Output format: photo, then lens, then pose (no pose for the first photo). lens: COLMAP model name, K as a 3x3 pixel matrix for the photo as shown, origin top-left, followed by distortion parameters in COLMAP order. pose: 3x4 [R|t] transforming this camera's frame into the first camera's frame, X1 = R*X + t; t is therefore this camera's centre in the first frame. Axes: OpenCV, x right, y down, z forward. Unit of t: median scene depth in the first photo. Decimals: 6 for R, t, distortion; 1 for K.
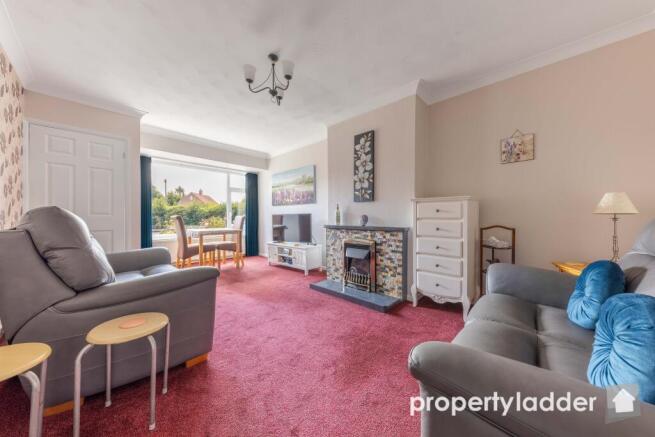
lens RADIAL K [[227.7, 0, 327.5], [0, 227.7, 218.5], [0, 0, 1]] dist [0.000697, -0.000053]
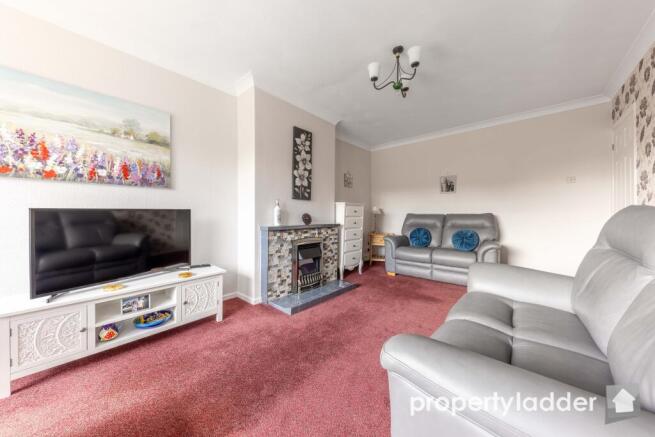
lens RADIAL K [[227.7, 0, 327.5], [0, 227.7, 218.5], [0, 0, 1]] dist [0.000697, -0.000053]
pose [[-0.047025, -0.008029, 0.998861, -0.796210], [0.011951, 0.999892, 0.008600, -0.001702], [-0.998822, 0.012342, -0.046924, 0.917293]]
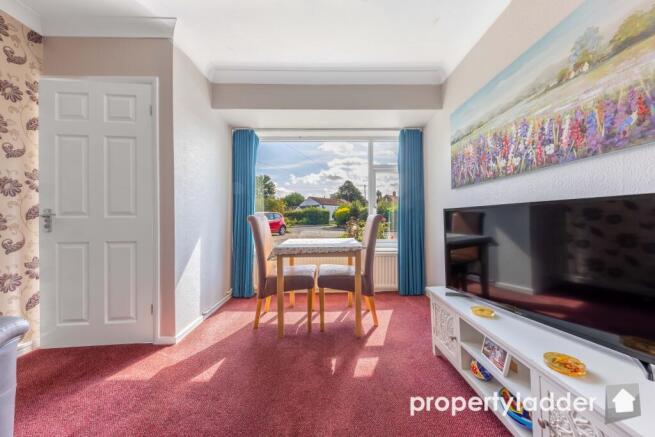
lens RADIAL K [[227.7, 0, 327.5], [0, 227.7, 218.5], [0, 0, 1]] dist [0.000697, -0.000053]
pose [[0.694826, -0.001134, -0.719177, -0.171613], [0.001675, 0.999999, 0.000043, -0.002799], [0.719176, -0.001234, 0.694827, 0.916646]]
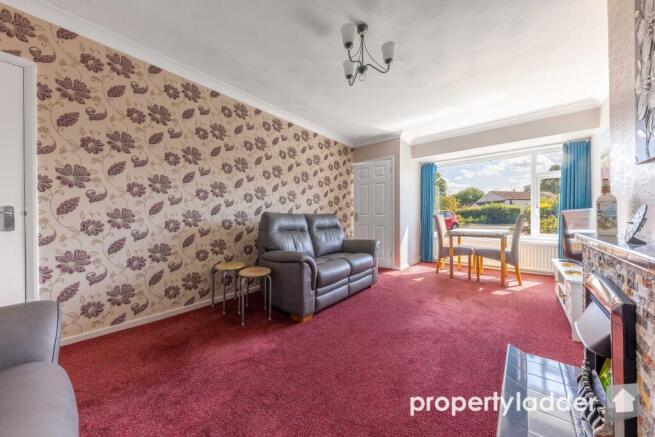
lens RADIAL K [[231.7, 0, 327.5], [0, 231.7, 218.5], [0, 0, 1]] dist [0.001693, 0.000094]
pose [[0.070044, 0.008447, -0.997508, 0.421763], [-0.002800, 0.999962, 0.008272, 0.000408], [0.997540, 0.002214, 0.070065, 0.544737]]
